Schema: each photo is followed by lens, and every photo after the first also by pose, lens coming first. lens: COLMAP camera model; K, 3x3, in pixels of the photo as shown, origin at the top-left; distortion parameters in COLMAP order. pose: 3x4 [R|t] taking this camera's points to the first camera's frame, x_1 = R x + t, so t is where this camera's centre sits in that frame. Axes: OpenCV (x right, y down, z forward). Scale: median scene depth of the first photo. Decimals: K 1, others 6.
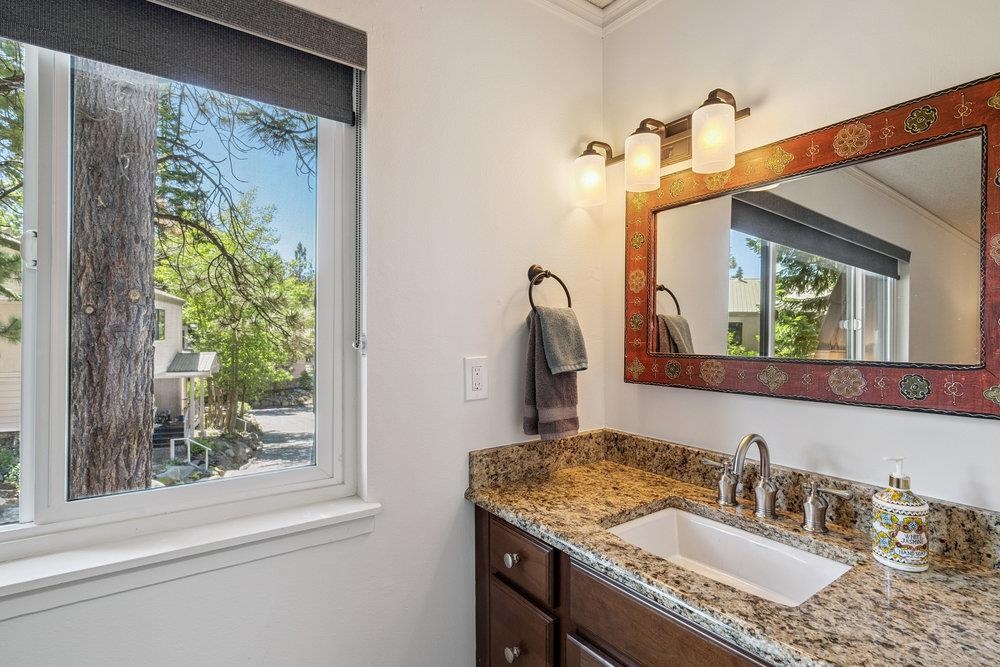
lens RADIAL K [[498.6, 0, 500.0], [0, 498.6, 333.5], [0, 0, 1]] dist [0.000000, -0.000563]
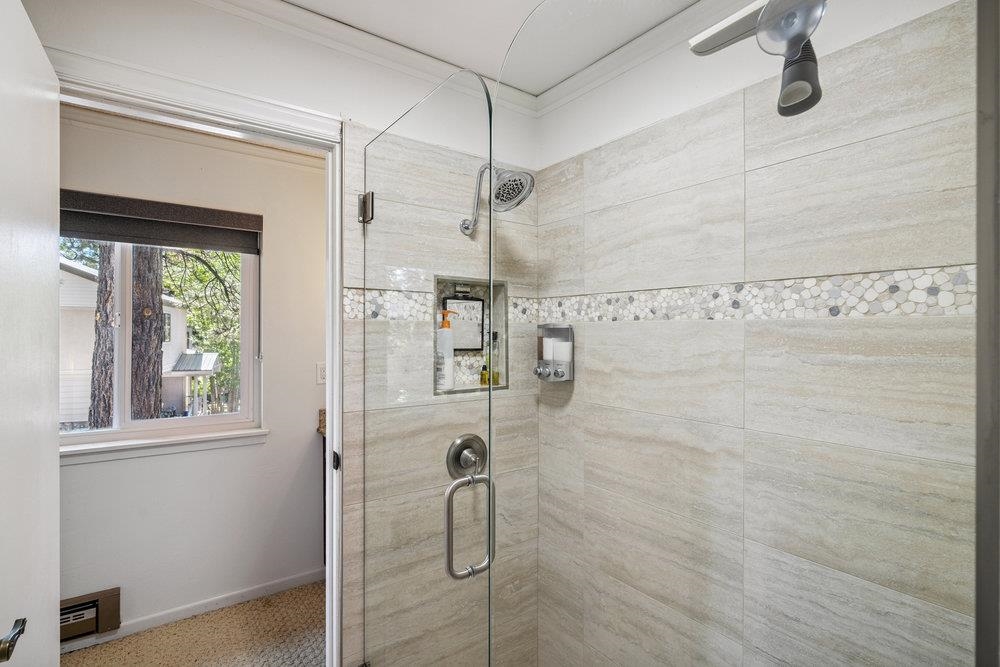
lens RADIAL K [[490.0, 0, 500.0], [0, 490.0, 333.5], [0, 0, 1]] dist [-0.001227, -0.000642]
pose [[0.999999, 0.001476, 0.000170, 0.136052], [-0.001476, 0.999998, -0.001200, -0.013883], [-0.000172, 0.001199, 0.999999, -0.201929]]
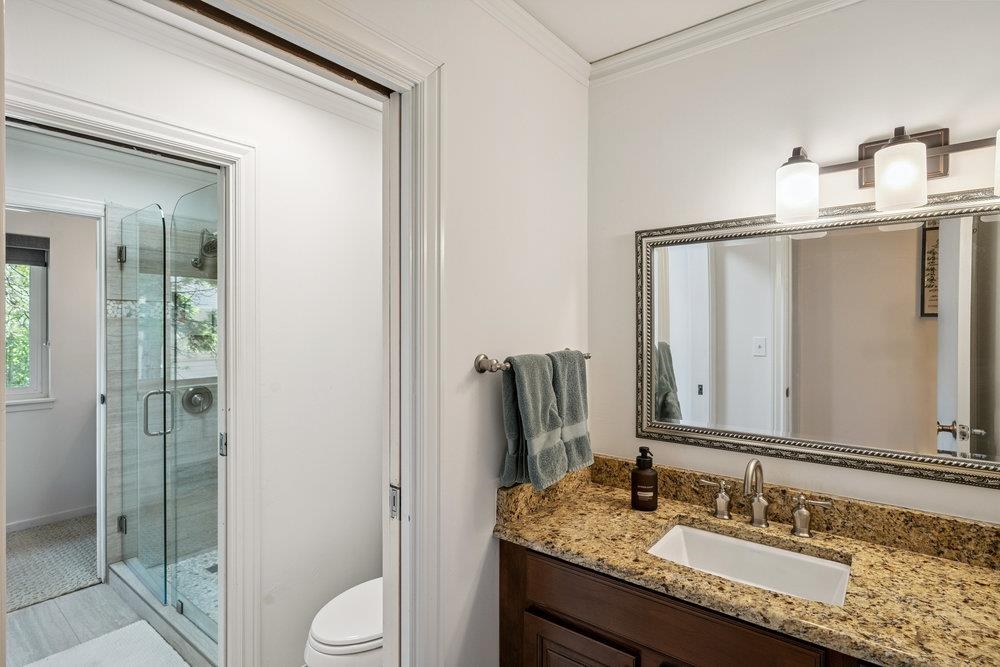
lens RADIAL K [[511.4, 0, 500.0], [0, 511.4, 333.5], [0, 0, 1]] dist [0.000236, 0.000099]
pose [[0.962374, 0.001099, 0.271728, 0.257123], [-0.003415, 0.999962, 0.008050, -0.012373], [-0.271709, -0.008675, 0.962340, -0.459542]]
